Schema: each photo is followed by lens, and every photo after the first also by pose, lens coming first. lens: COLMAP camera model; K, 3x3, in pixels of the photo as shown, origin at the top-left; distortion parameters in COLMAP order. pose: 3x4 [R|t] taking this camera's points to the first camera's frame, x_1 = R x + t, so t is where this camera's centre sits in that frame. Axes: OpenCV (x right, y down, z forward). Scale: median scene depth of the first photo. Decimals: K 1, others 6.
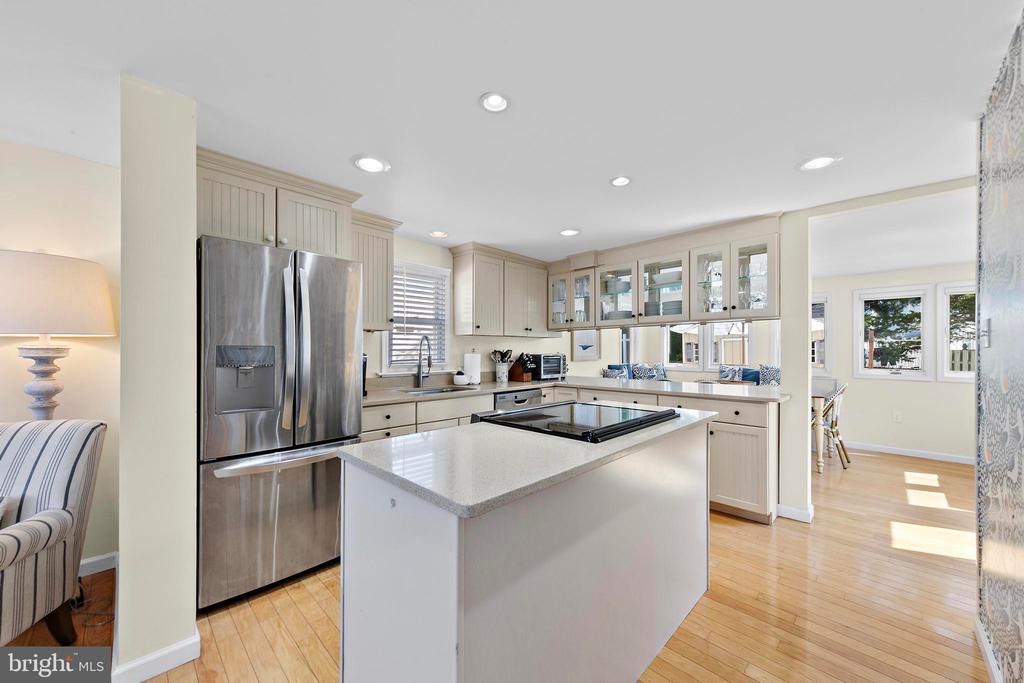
lens RADIAL K [[380.5, 0, 512.1], [0, 380.5, 347.1], [0, 0, 1]] dist [0.002499, -0.000885]
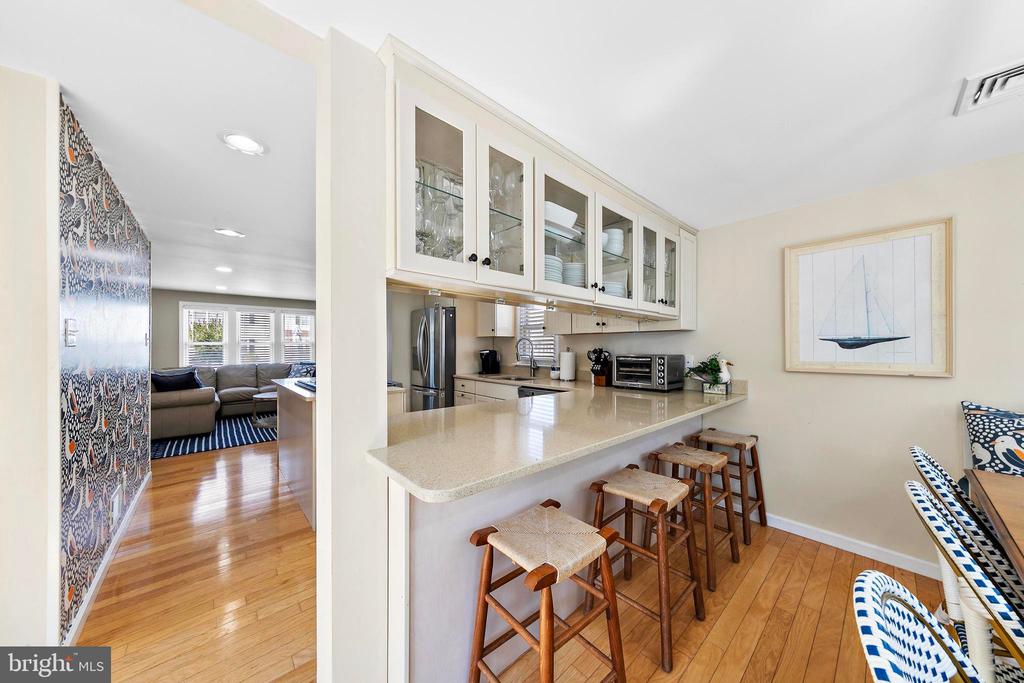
lens RADIAL K [[342.4, 0, 517.2], [0, 342.4, 347.6], [0, 0, 1]] dist [0.007430, -0.000501]
pose [[-0.060733, -0.001658, -0.998153, 0.816722], [0.005612, 0.999982, -0.002002, 0.005890], [0.998138, -0.005723, -0.060722, 0.867702]]
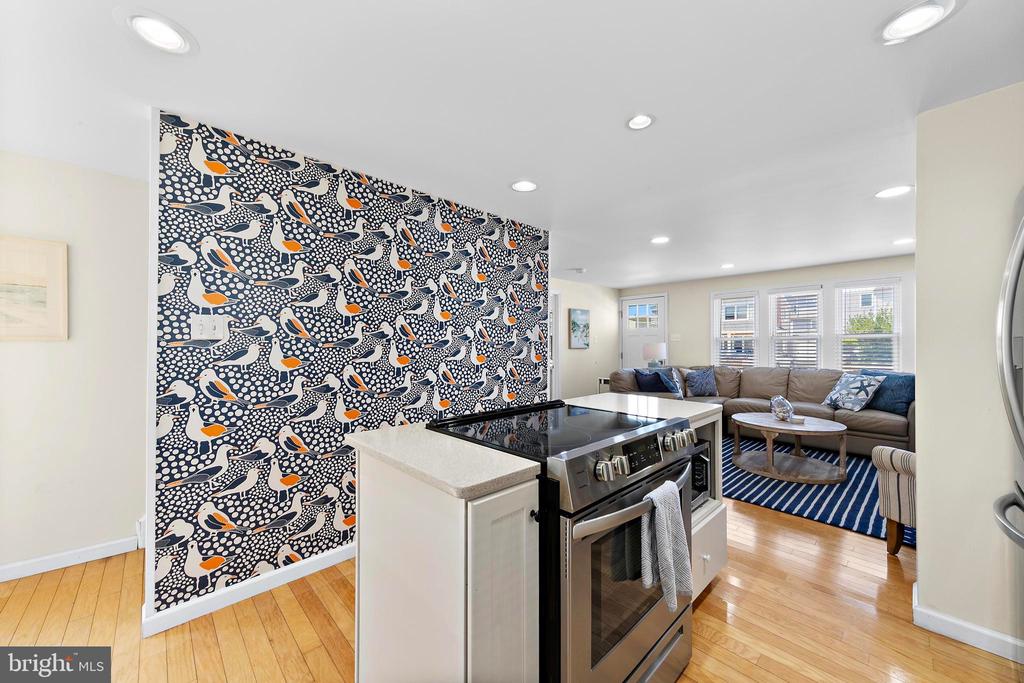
lens RADIAL K [[380.5, 0, 511.9], [0, 380.5, 341.8], [0, 0, 1]] dist [0.002499, -0.000885]
pose [[-0.999020, 0.000397, 0.044260, 0.110072], [-0.000220, 0.999903, -0.013922, 0.006058], [-0.044262, -0.013918, -0.998923, 0.810600]]
